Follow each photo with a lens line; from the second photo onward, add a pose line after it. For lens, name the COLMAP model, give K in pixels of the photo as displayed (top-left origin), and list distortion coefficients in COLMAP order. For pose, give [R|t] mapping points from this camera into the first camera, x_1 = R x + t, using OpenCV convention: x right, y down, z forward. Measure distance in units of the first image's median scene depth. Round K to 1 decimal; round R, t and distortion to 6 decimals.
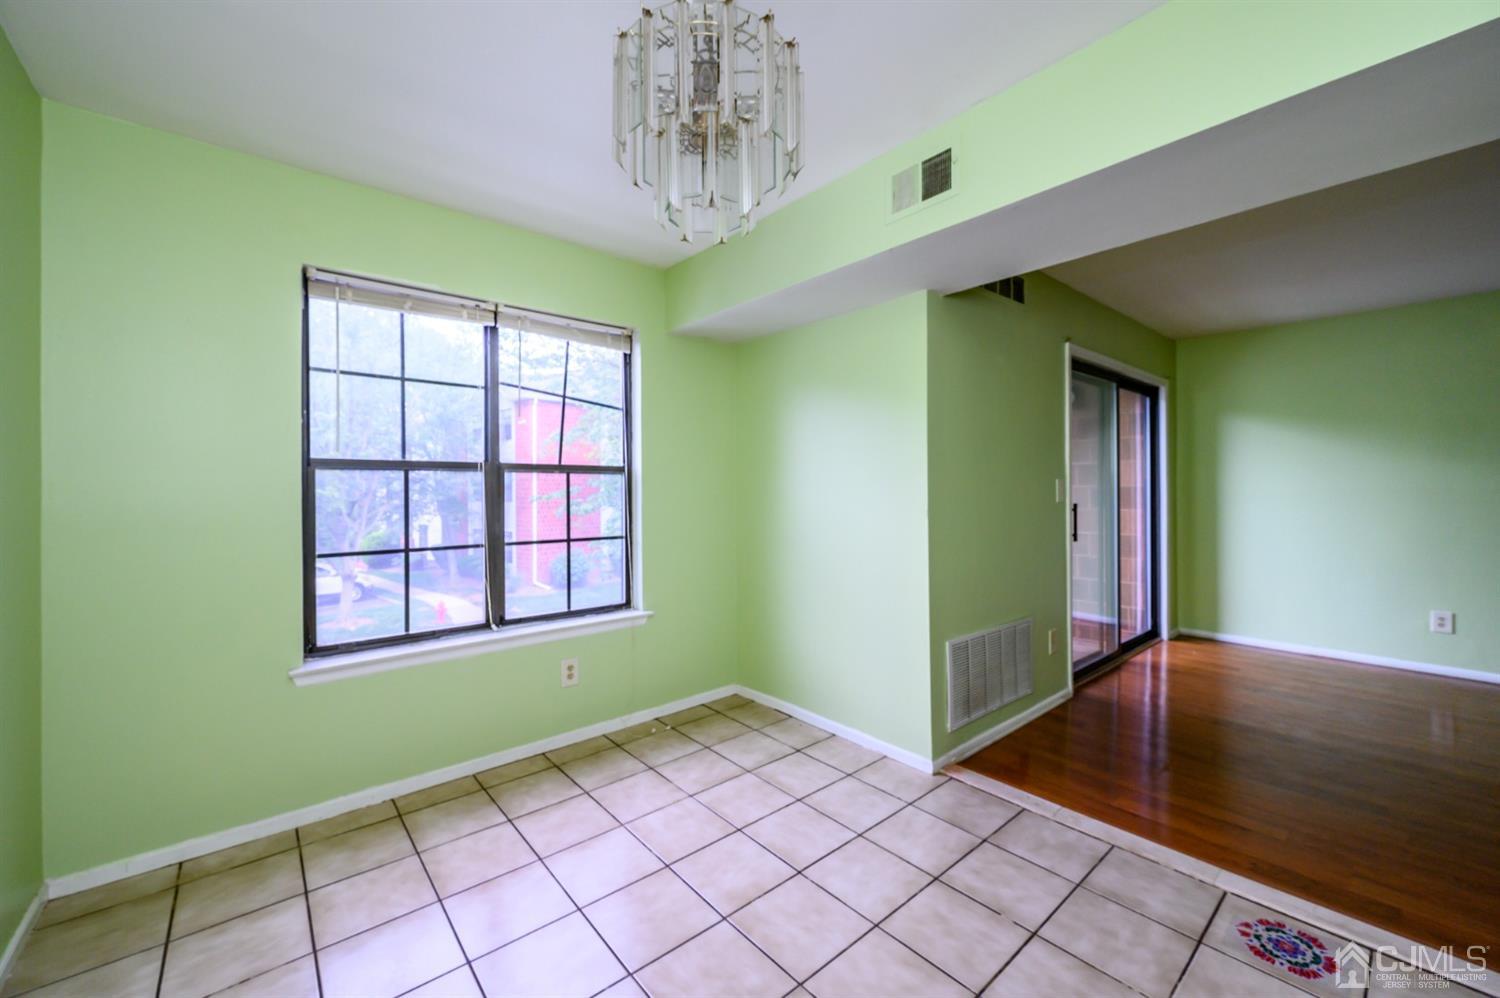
lens RADIAL K [[585.2, 0, 745.1], [0, 585.2, 495.4], [0, 0, 1]] dist [0.001228, -0.000325]
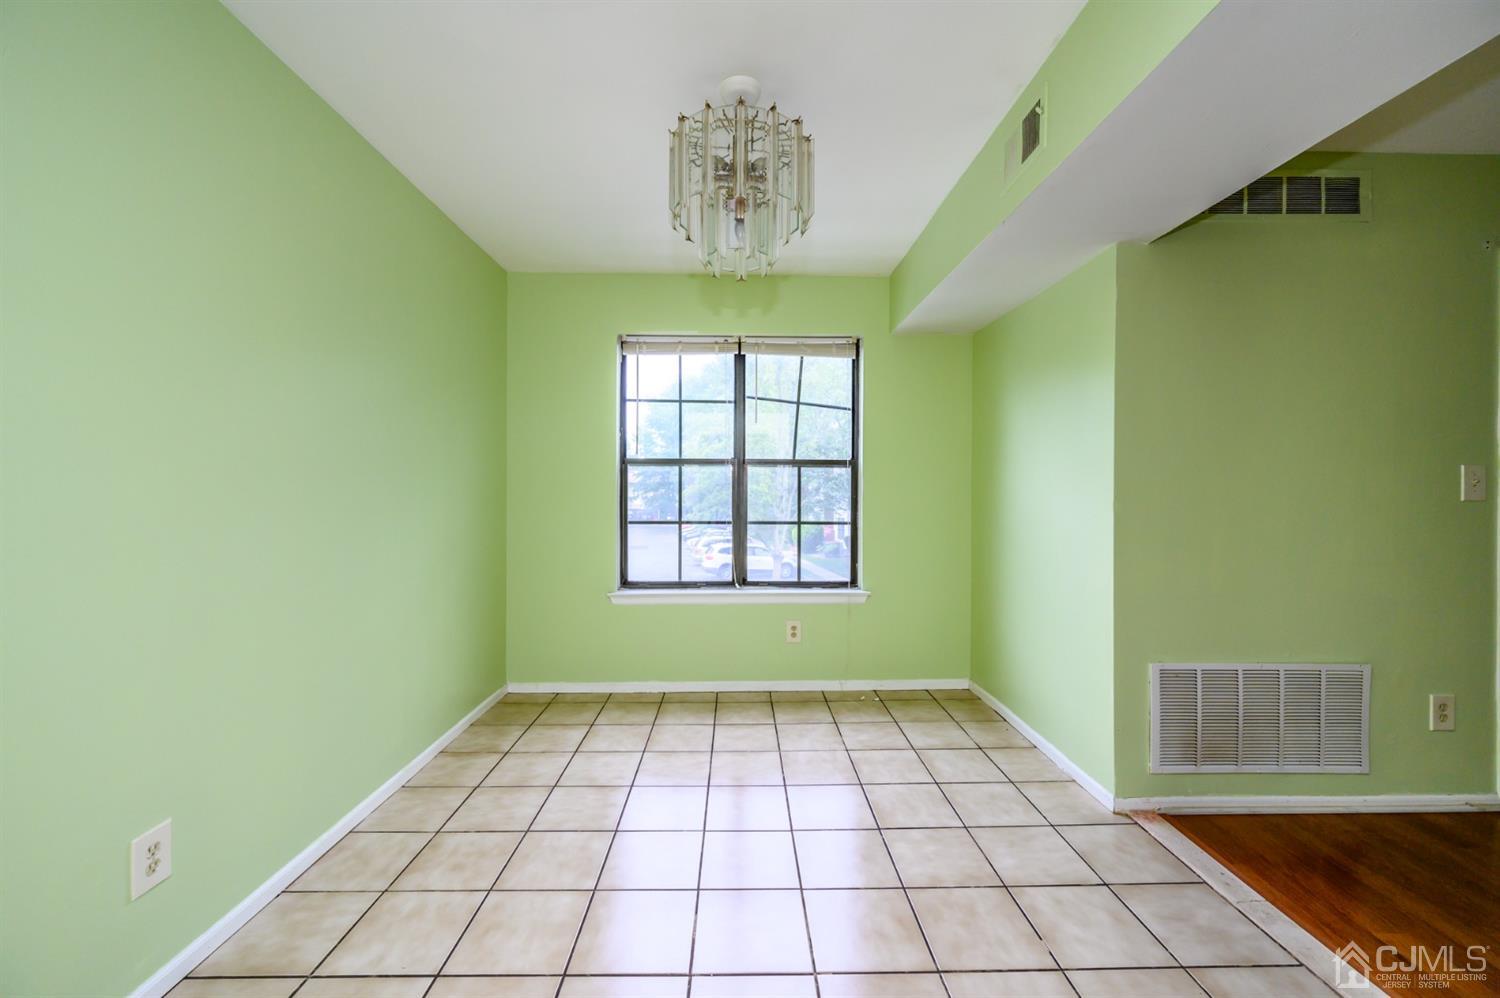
lens RADIAL K [[585.2, 0, 753.3], [0, 585.2, 497.8], [0, 0, 1]] dist [0.001228, -0.000325]
pose [[0.780086, 0.016525, -0.625453, 0.434119], [-0.013991, 0.999862, 0.008967, 0.018921], [0.625515, 0.001756, 0.780210, 0.006795]]
